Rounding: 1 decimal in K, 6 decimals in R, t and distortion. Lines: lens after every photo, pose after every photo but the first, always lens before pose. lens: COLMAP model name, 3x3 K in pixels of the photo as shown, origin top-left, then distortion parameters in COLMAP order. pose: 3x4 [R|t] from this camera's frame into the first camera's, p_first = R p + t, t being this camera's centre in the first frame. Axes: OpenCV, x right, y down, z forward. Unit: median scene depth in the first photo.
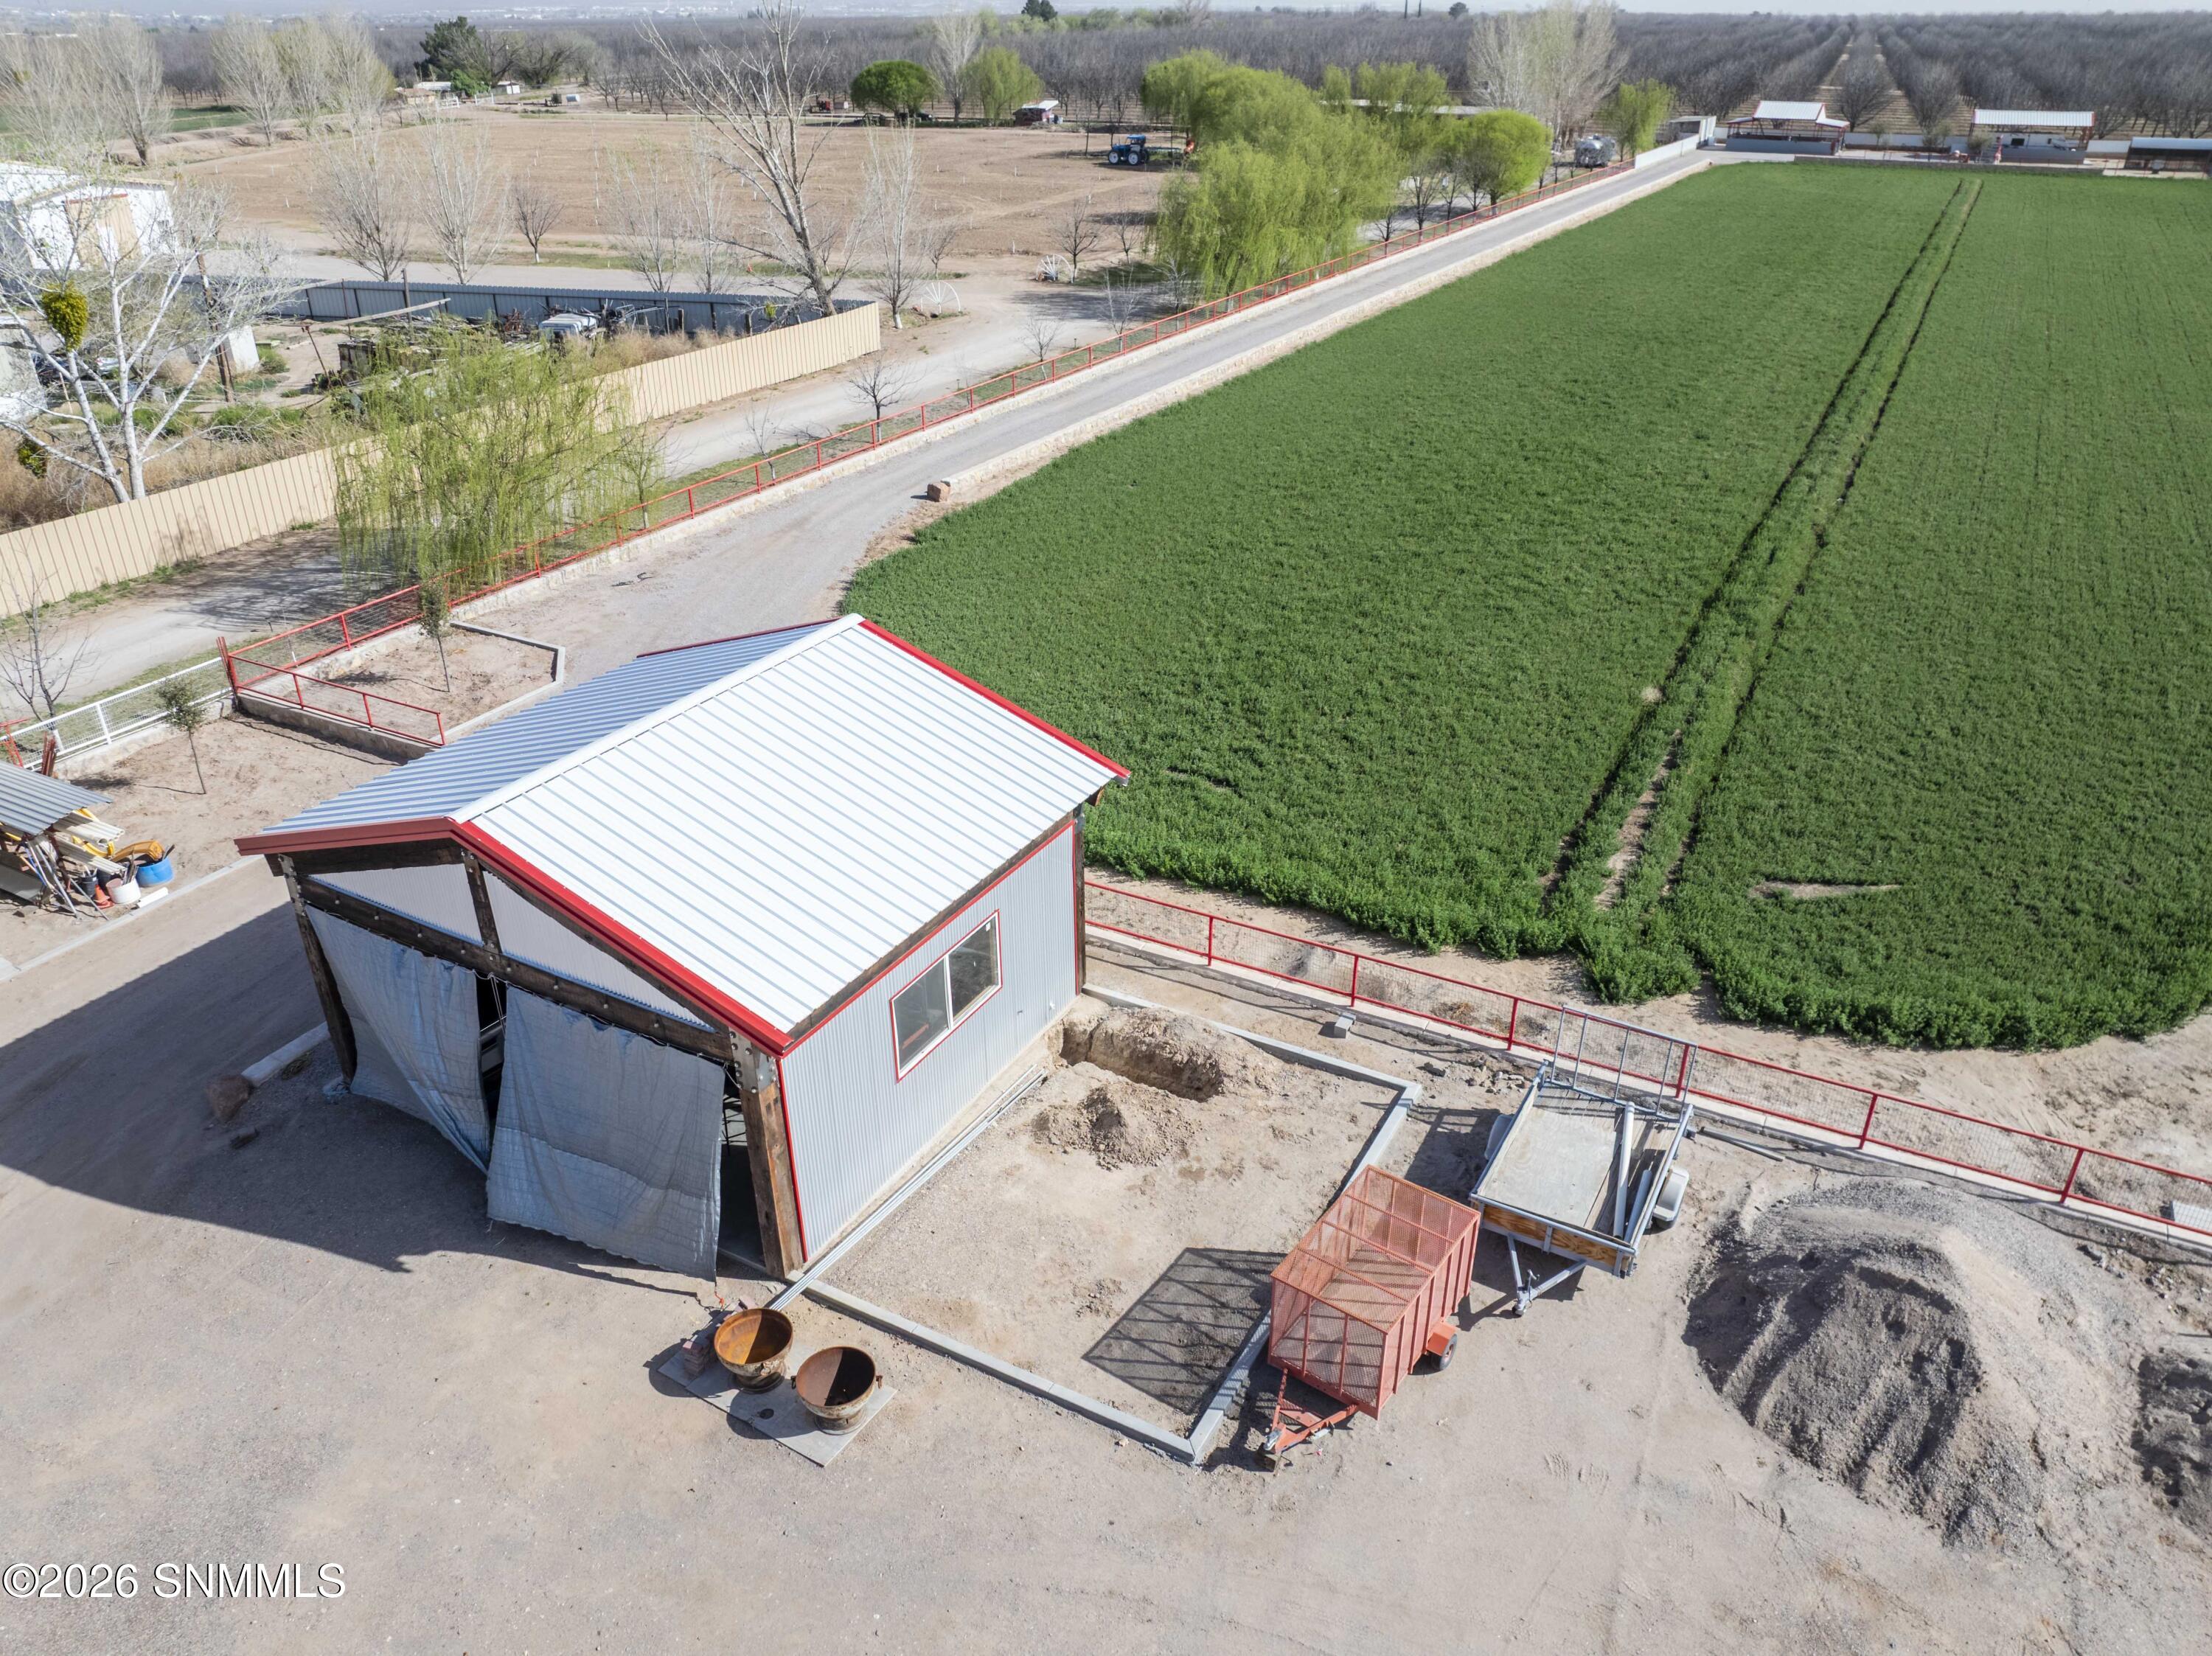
lens RADIAL K [[1568.0, 0, 1112.2], [0, 1568.0, 818.6], [0, 0, 1]] dist [-0.050277, 0.022988]
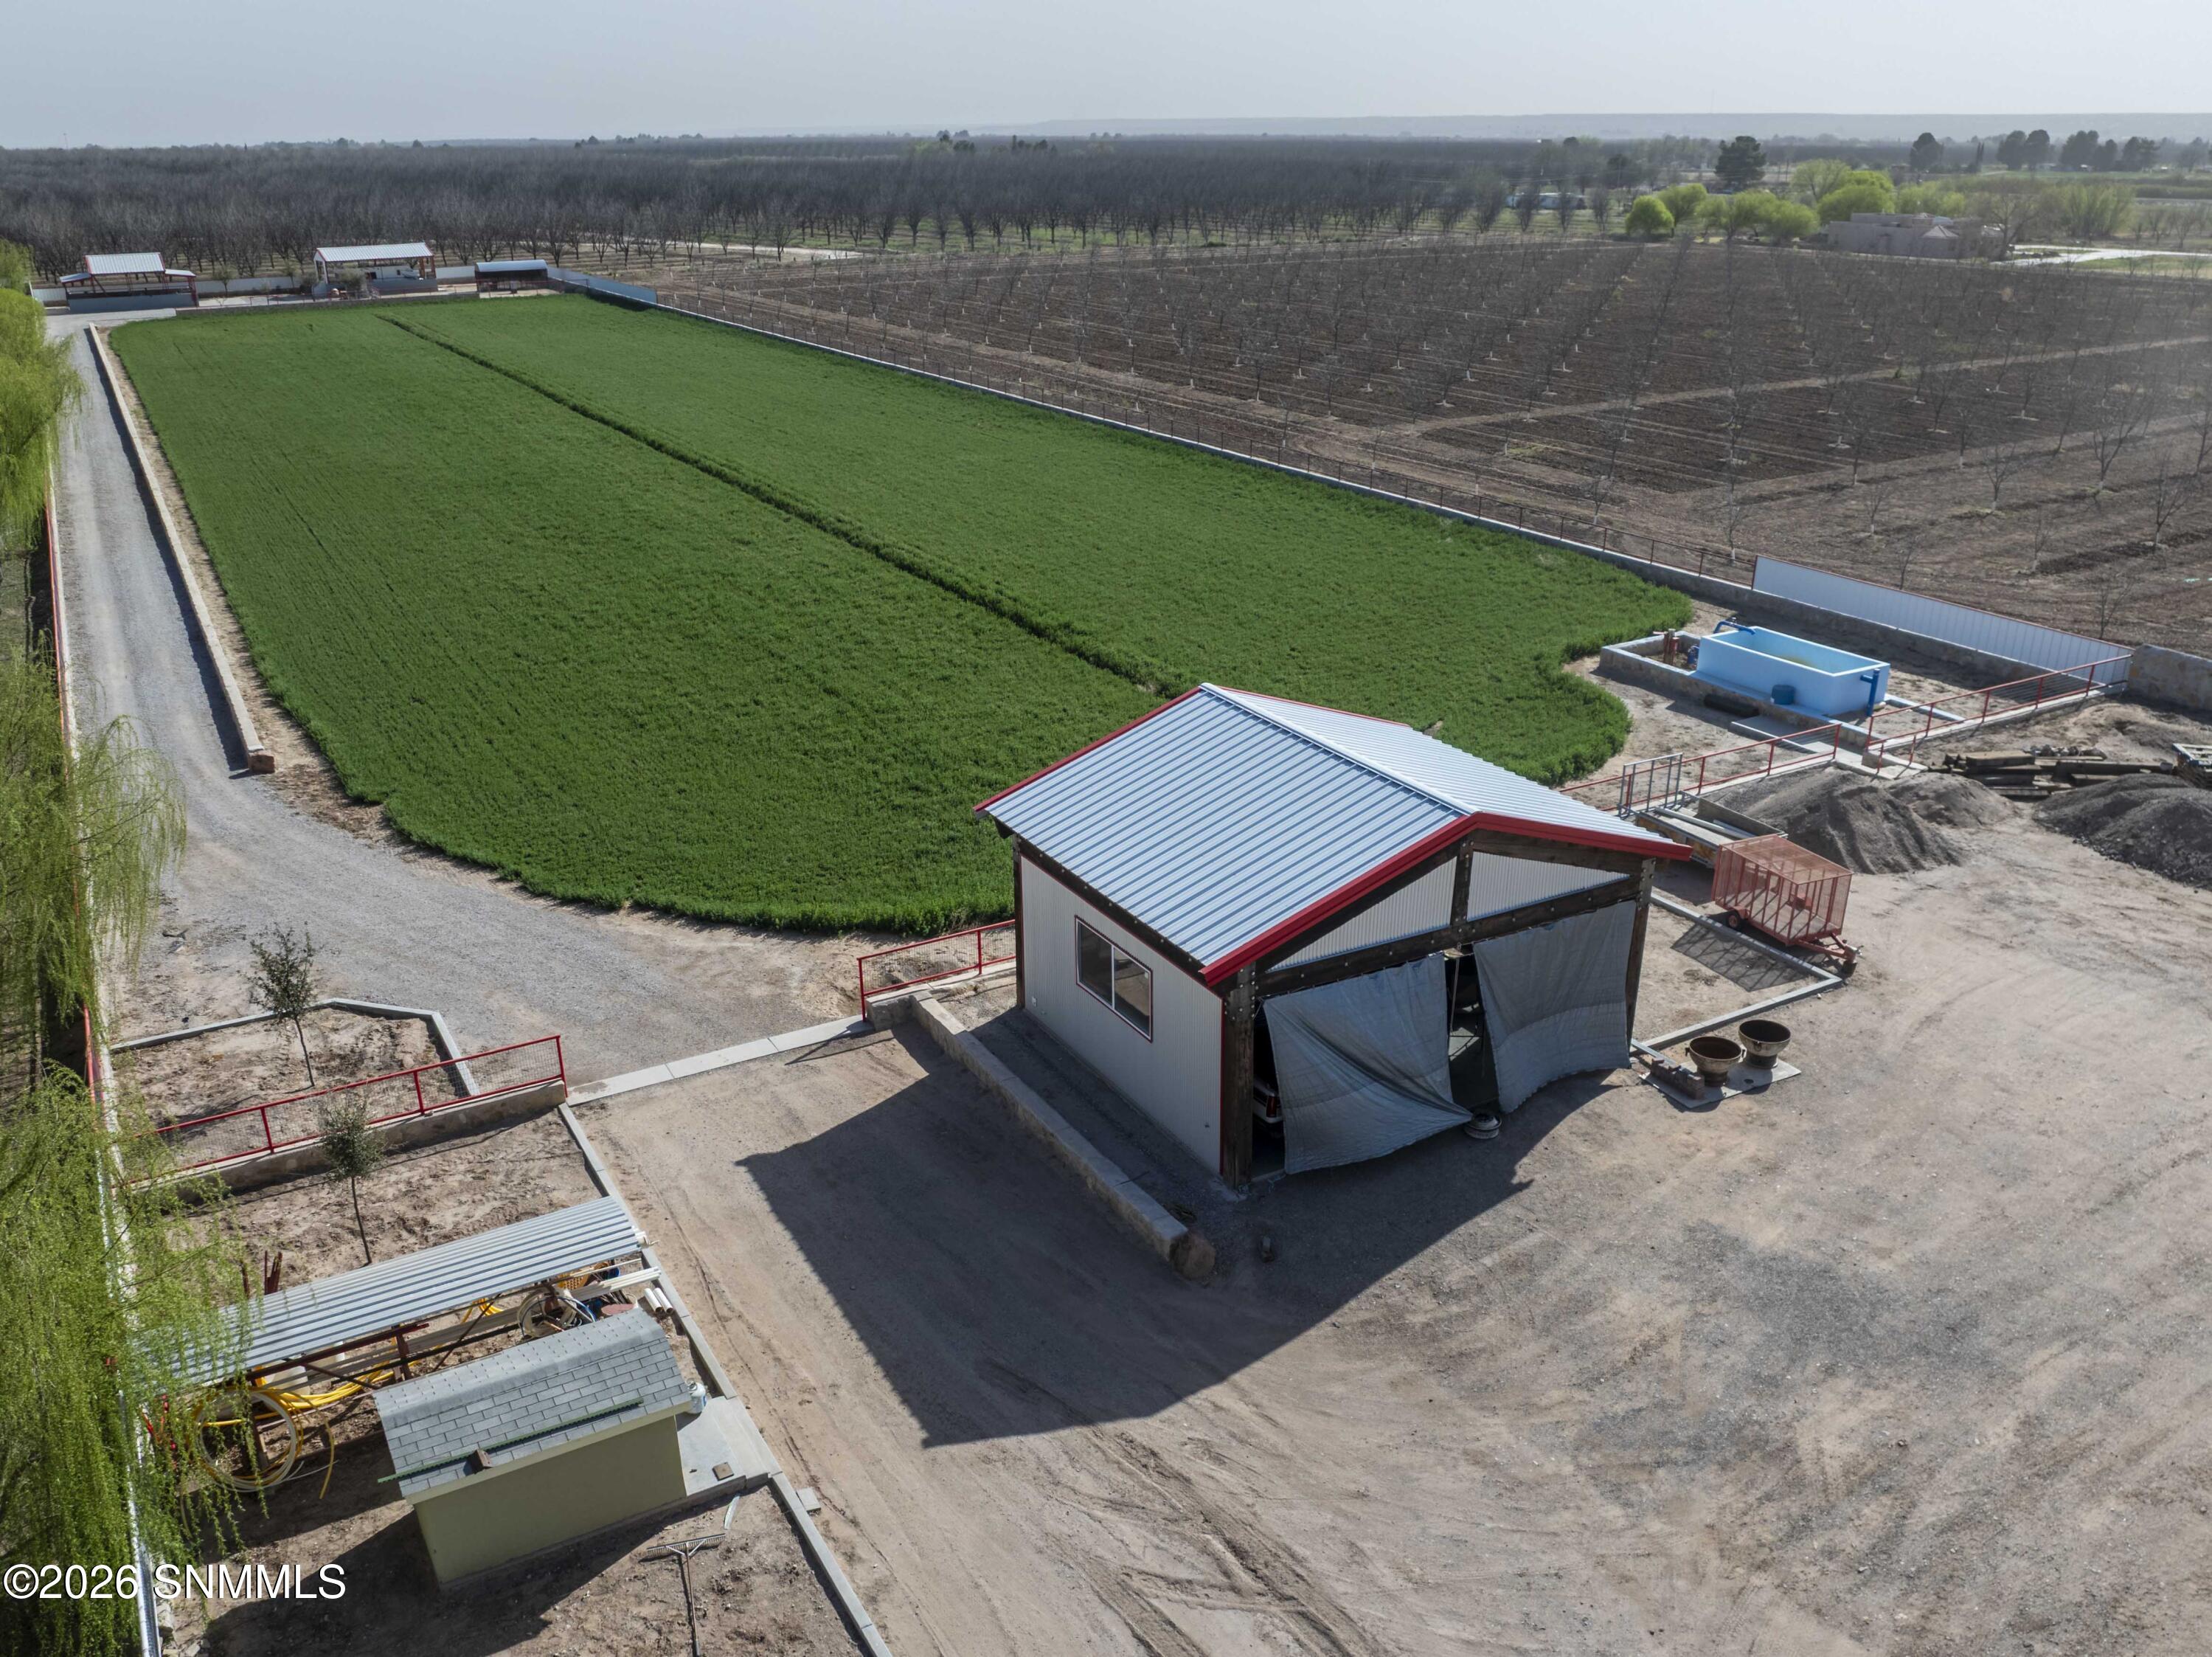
lens RADIAL K [[1790.0, 0, 1115.6], [0, 1790.0, 833.8], [0, 0, 1]] dist [-0.047833, 0.007288]
pose [[0.518620, -0.311207, 0.796356, -0.953920], [0.396530, 0.912728, 0.098447, -0.135243], [-0.757494, 0.264722, 0.596762, 0.179746]]
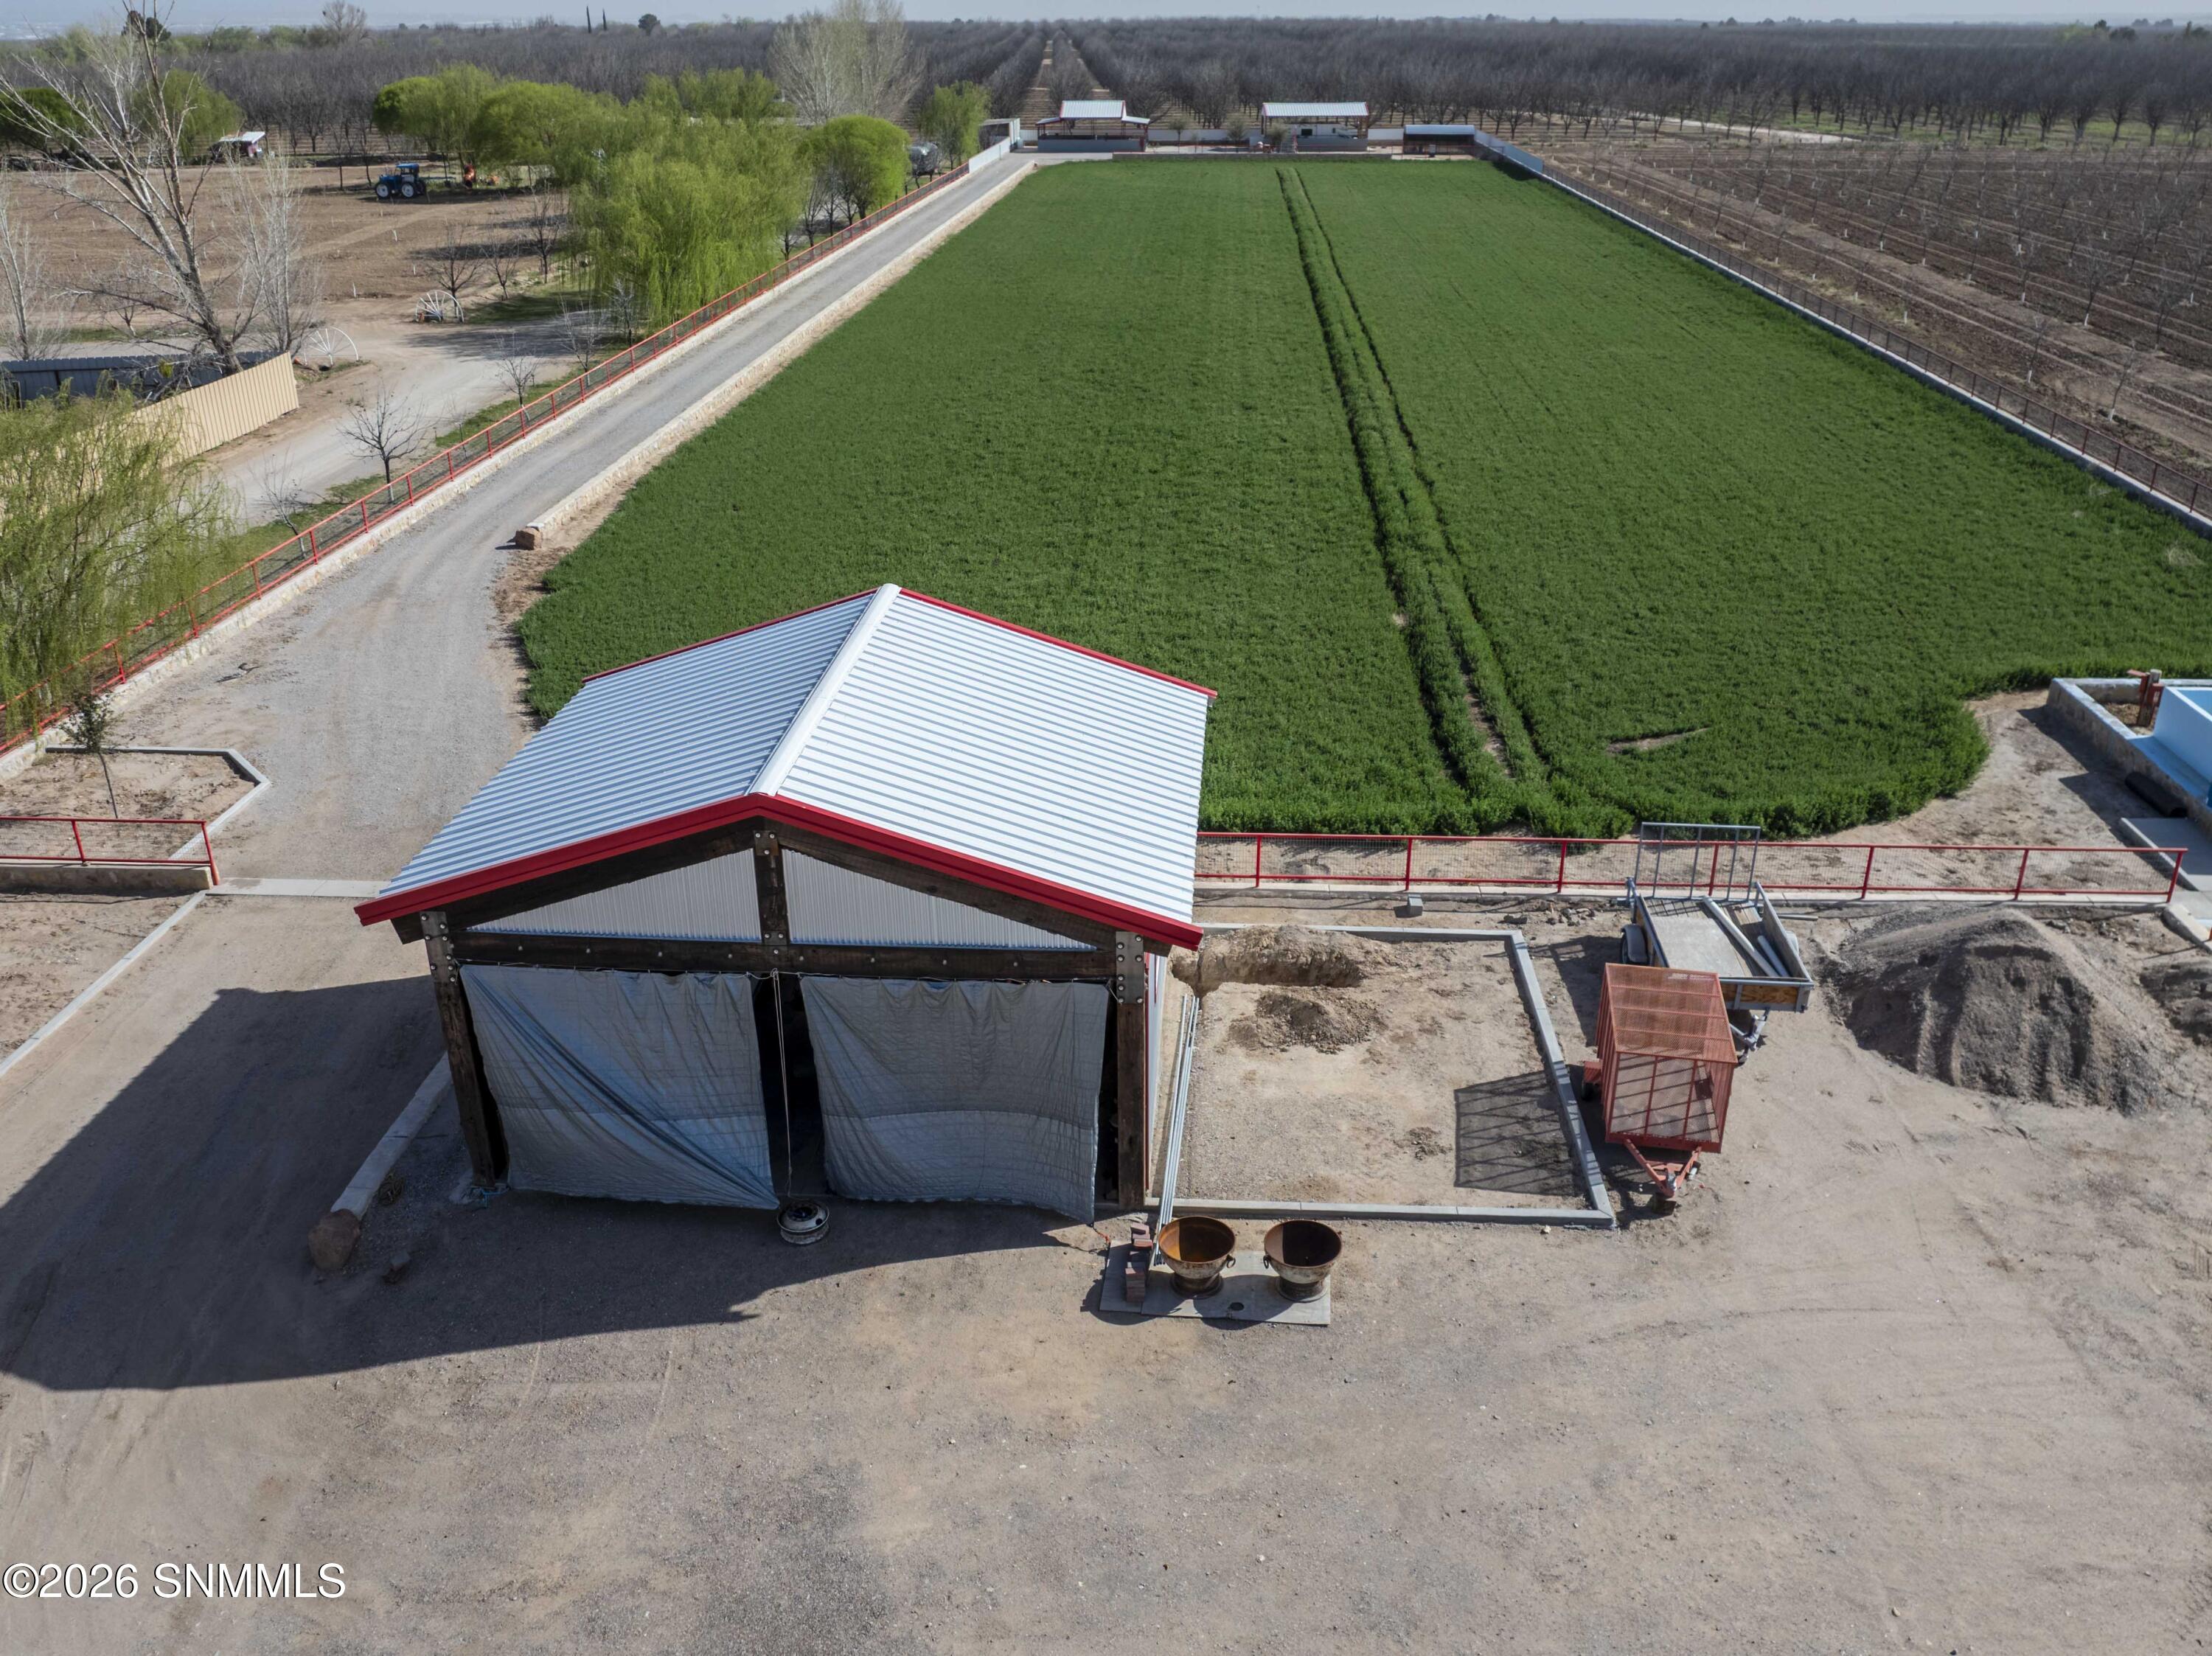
lens RADIAL K [[1789.8, 0, 1115.6], [0, 1789.8, 833.3], [0, 0, 1]] dist [-0.047833, 0.007288]
pose [[0.904549, -0.177827, 0.387516, -0.345898], [0.197918, 0.980143, -0.012208, 0.041692], [-0.377650, 0.087740, 0.921782, -0.028512]]
